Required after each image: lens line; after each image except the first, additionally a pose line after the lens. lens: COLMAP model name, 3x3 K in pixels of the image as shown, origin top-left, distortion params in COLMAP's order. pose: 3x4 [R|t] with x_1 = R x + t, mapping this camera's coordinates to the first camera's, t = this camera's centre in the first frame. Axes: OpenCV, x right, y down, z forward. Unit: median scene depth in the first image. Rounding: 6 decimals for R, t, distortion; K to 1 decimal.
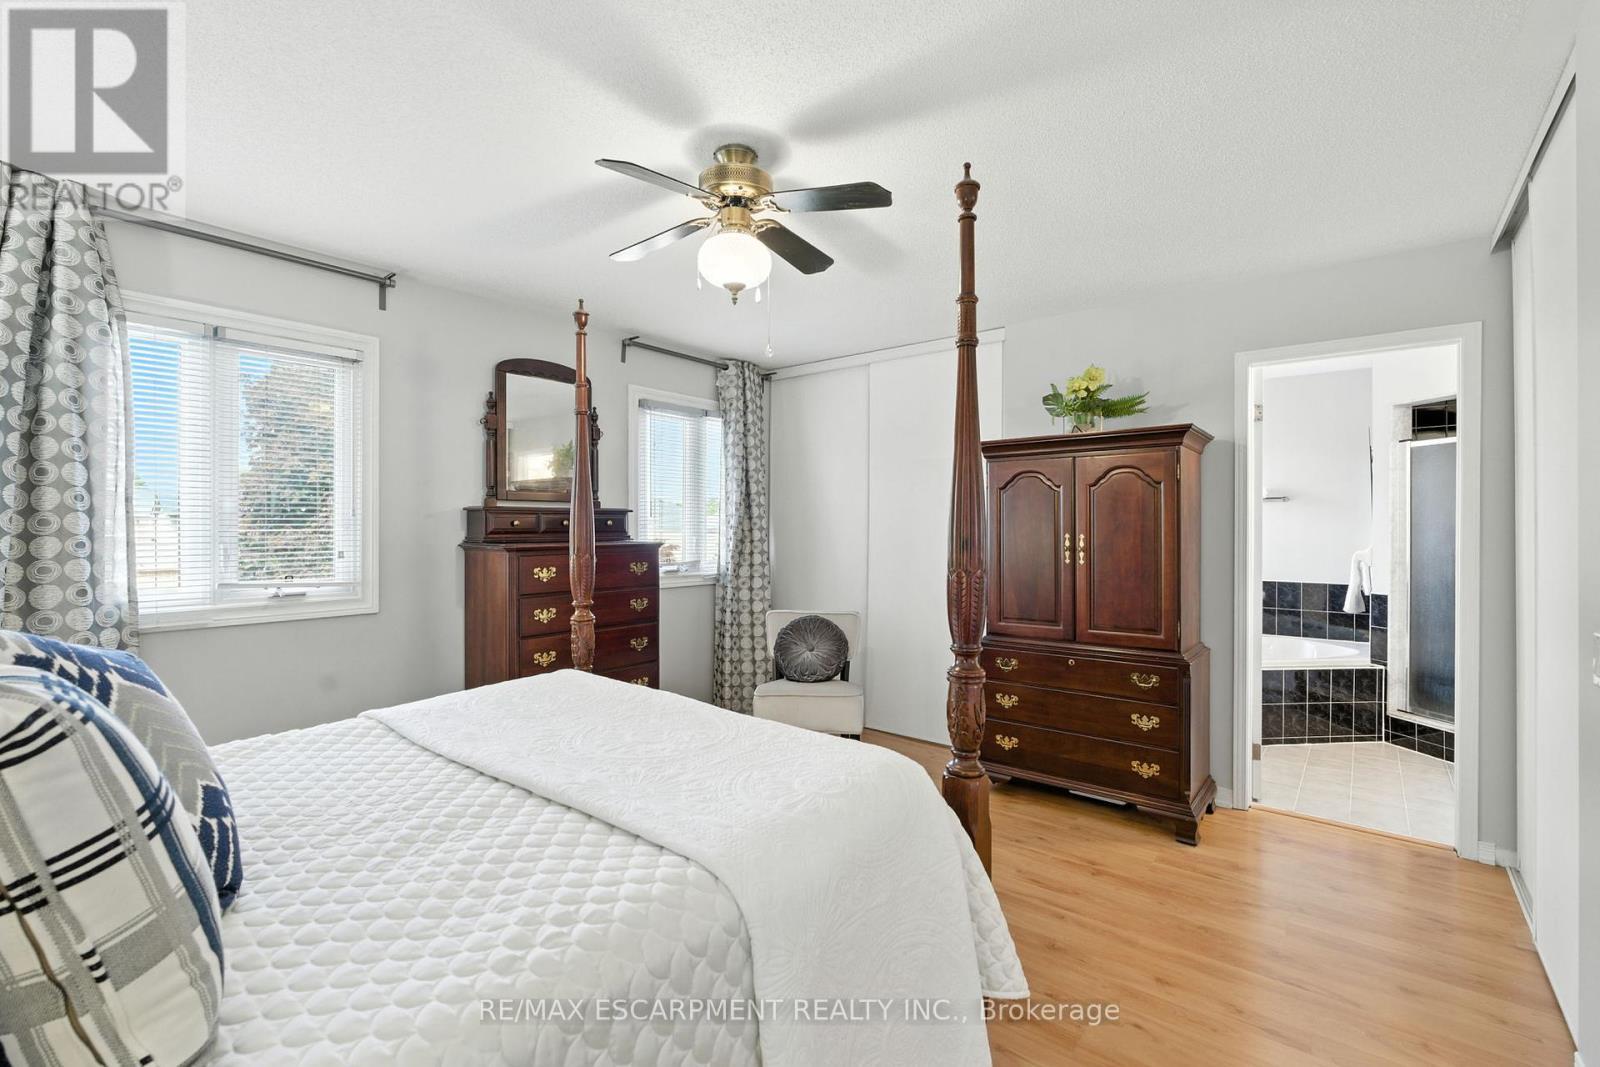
lens RADIAL K [[703.0, 0, 798.6], [0, 703.0, 526.4], [0, 0, 1]] dist [-0.014021, 0.000647]
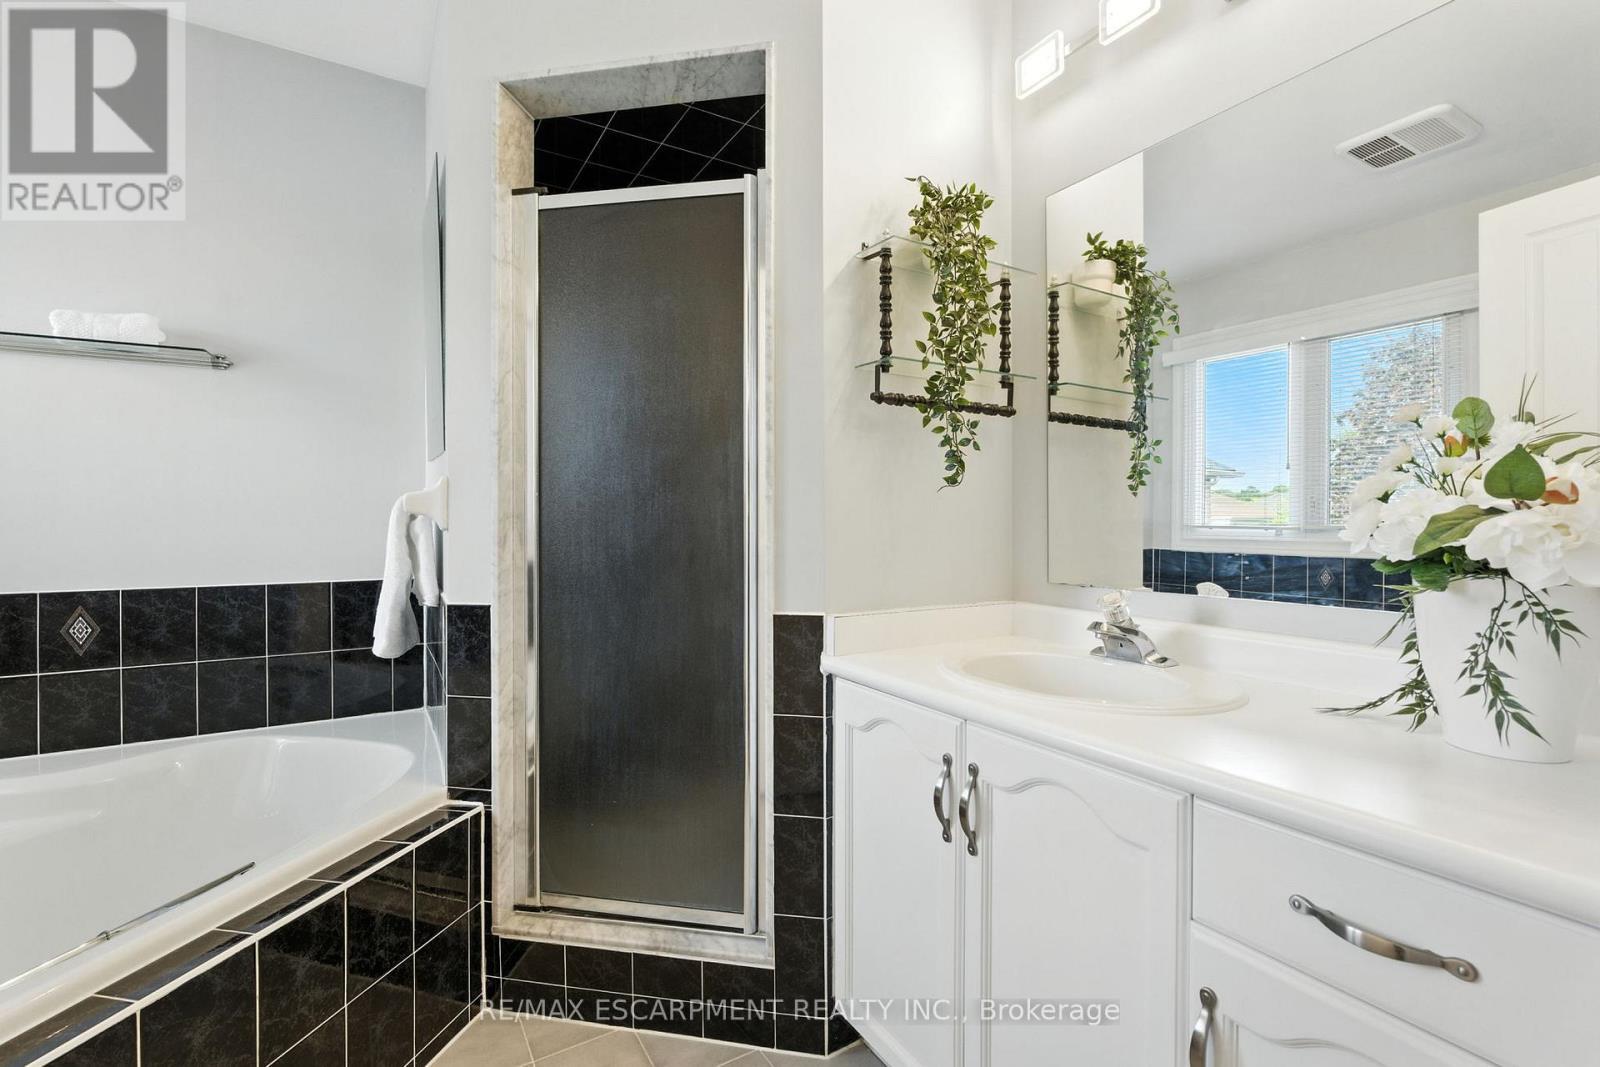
lens RADIAL K [[703.0, 0, 798.6], [0, 703.0, 526.4], [0, 0, 1]] dist [-0.014021, 0.000647]
pose [[0.323229, -0.003585, 0.946314, 0.450948], [-0.000551, 0.999992, 0.003976, 0.045620], [-0.946321, -0.001807, 0.323225, 0.596038]]
